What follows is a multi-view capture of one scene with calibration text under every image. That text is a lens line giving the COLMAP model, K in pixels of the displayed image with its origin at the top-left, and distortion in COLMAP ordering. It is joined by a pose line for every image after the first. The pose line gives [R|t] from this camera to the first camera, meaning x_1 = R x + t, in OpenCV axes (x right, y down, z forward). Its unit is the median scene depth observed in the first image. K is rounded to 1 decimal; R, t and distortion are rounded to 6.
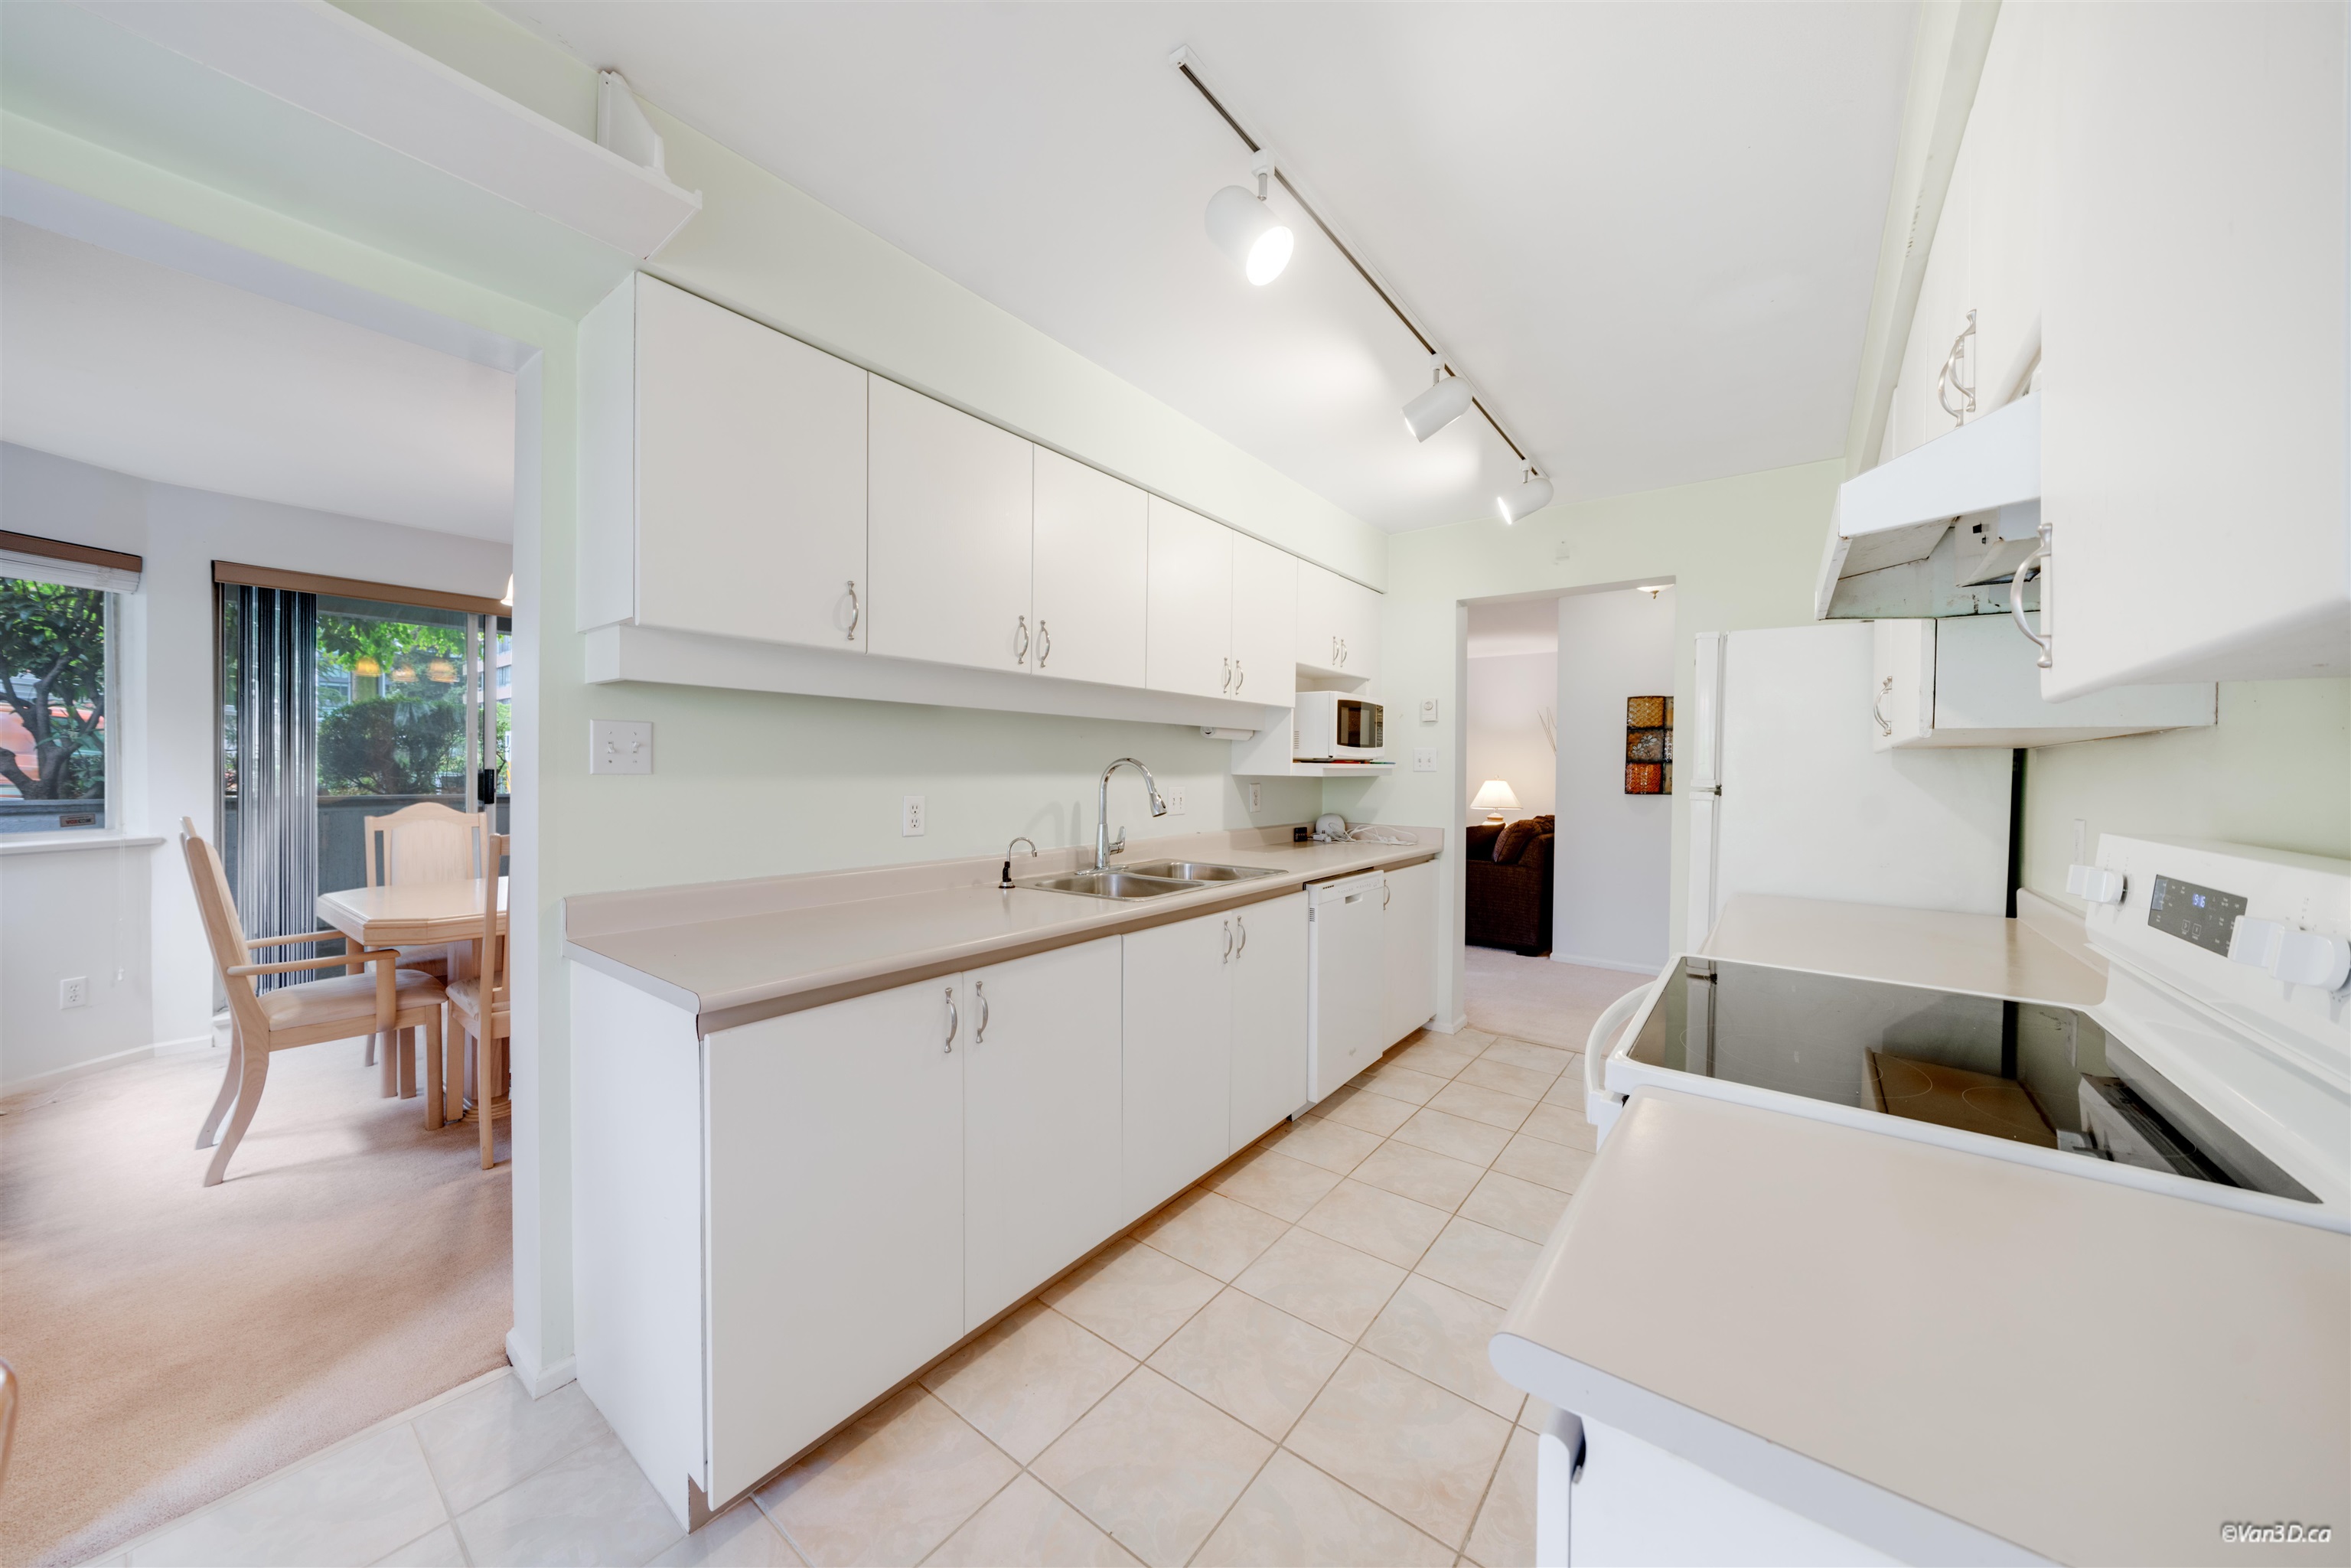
lens RADIAL K [[811.8, 0, 1135.8], [0, 811.8, 775.8], [0, 0, 1]] dist [-0.009550, 0.000610]
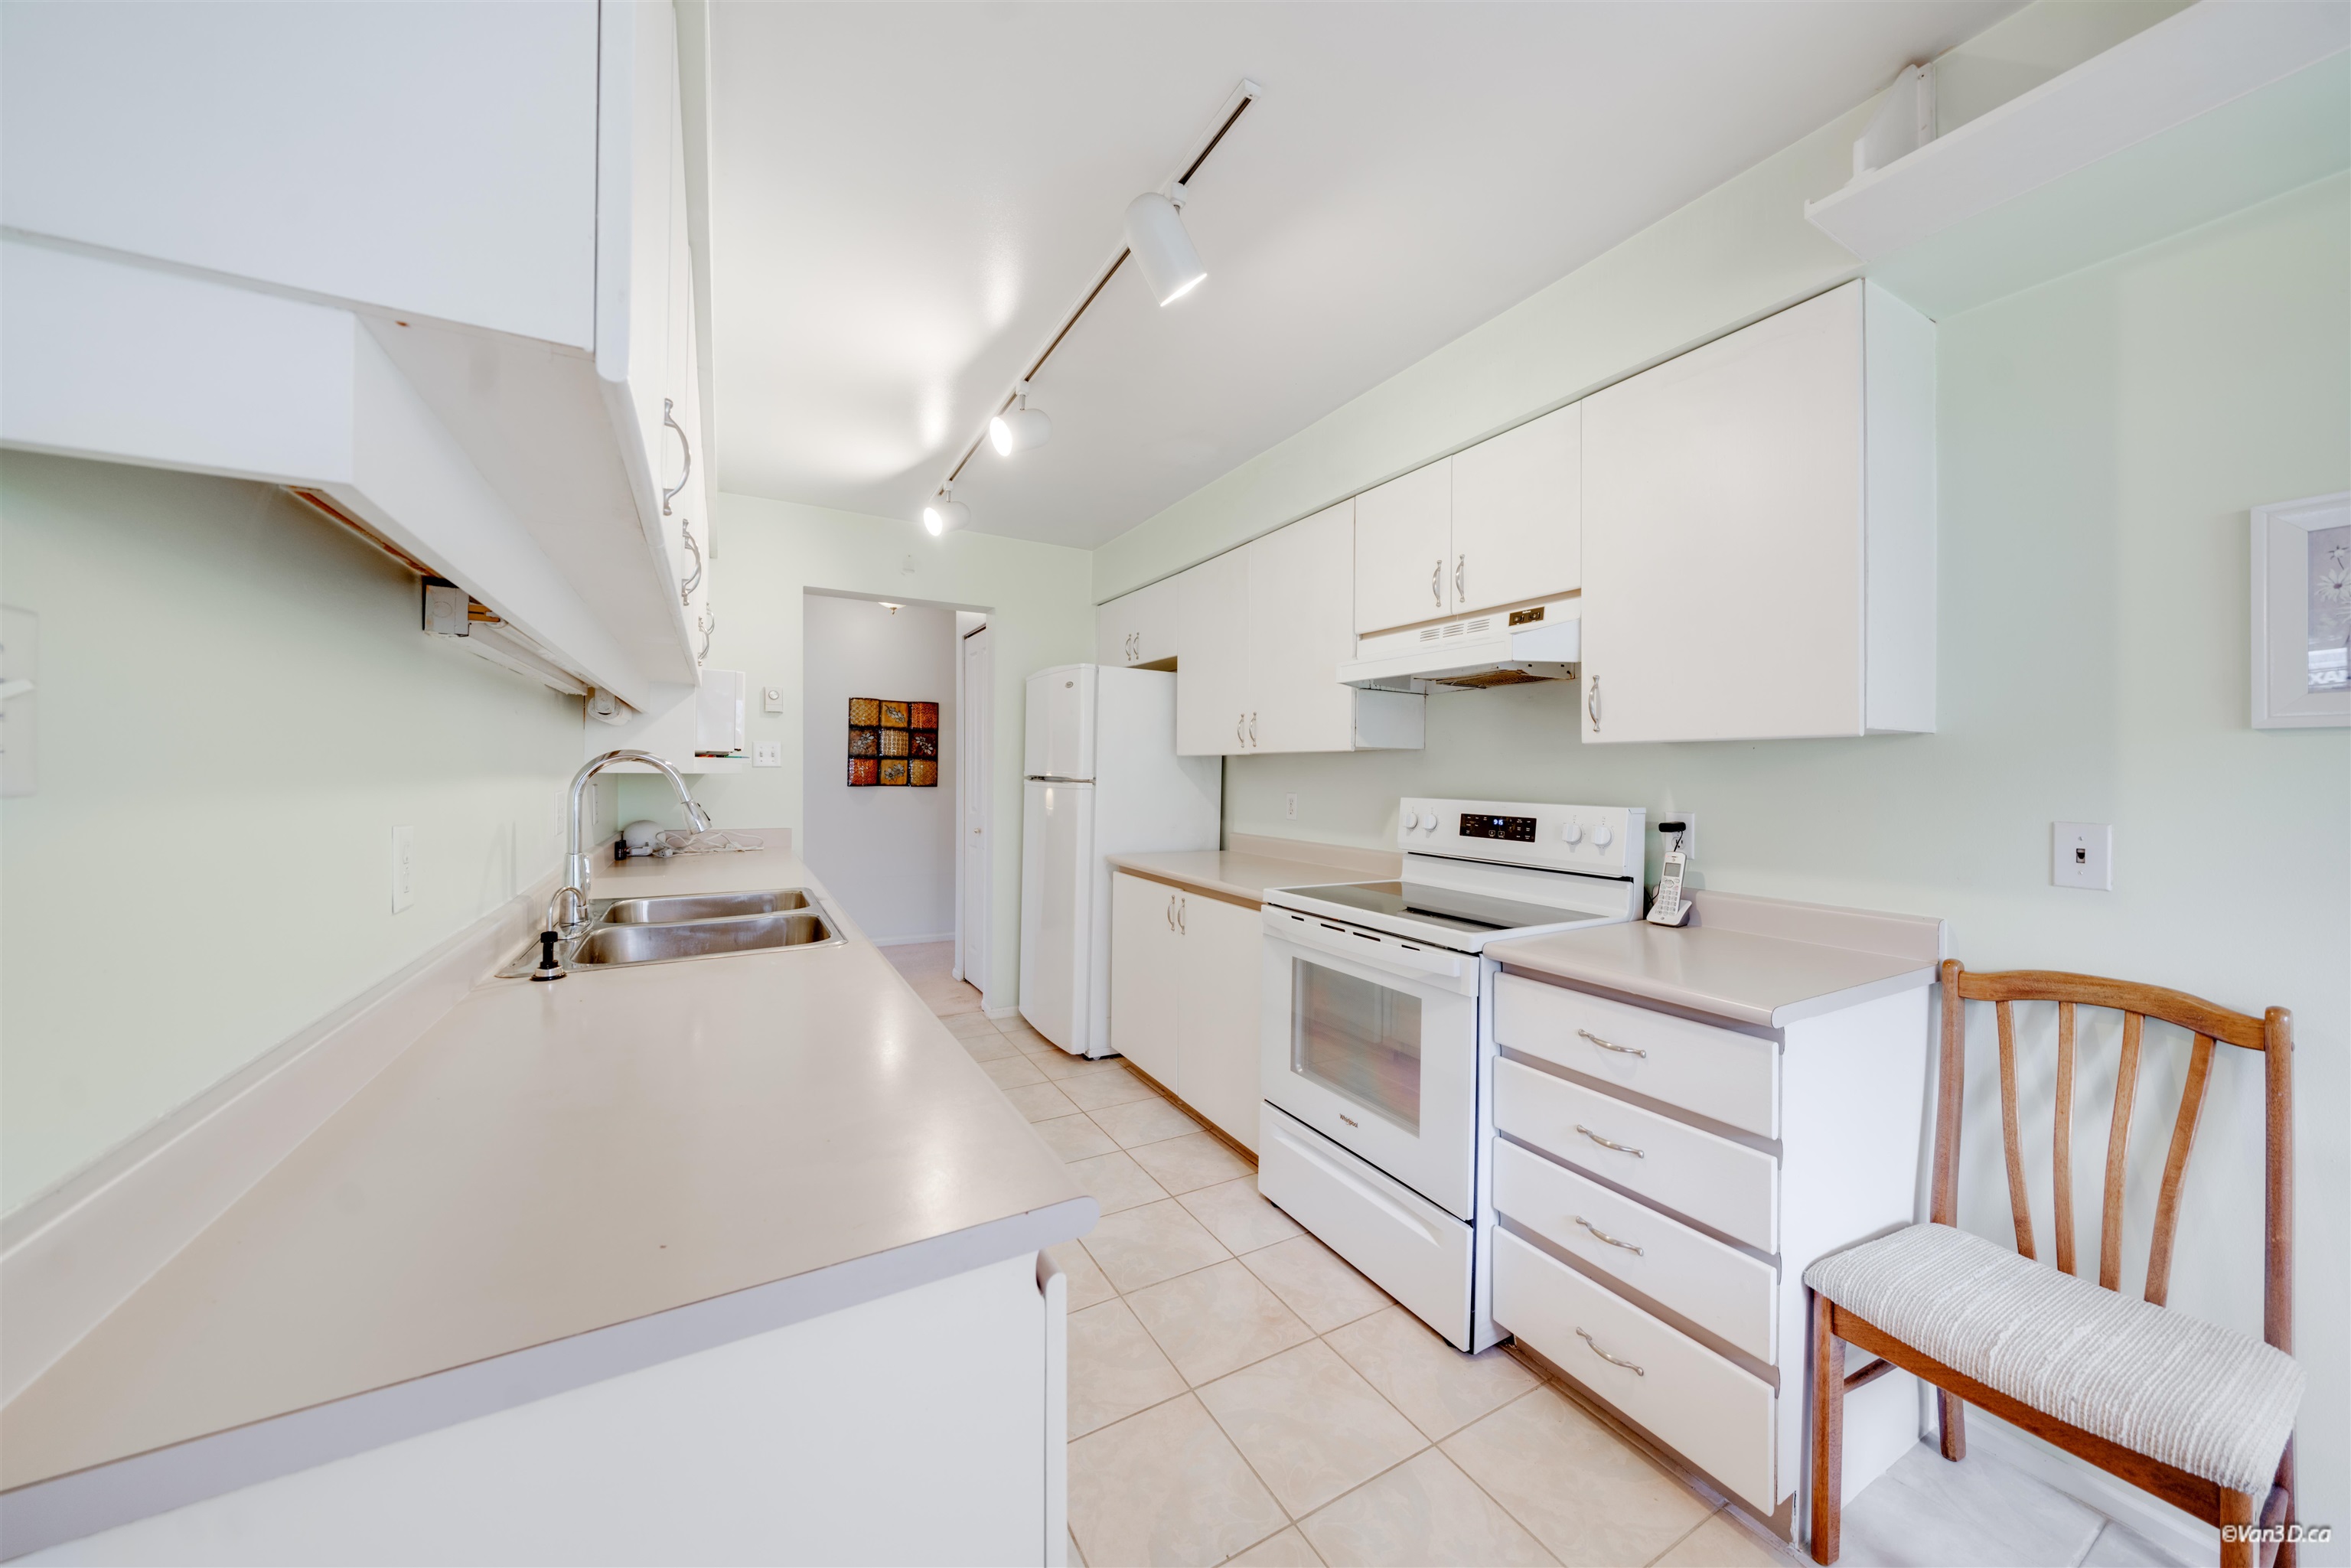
lens RADIAL K [[811.8, 0, 1181.6], [0, 811.8, 771.3], [0, 0, 1]] dist [-0.009550, 0.000610]
pose [[0.363958, -0.007278, 0.931387, -0.278790], [0.002318, 0.999973, 0.006908, -0.004794], [-0.931412, -0.000355, 0.363965, 0.204542]]
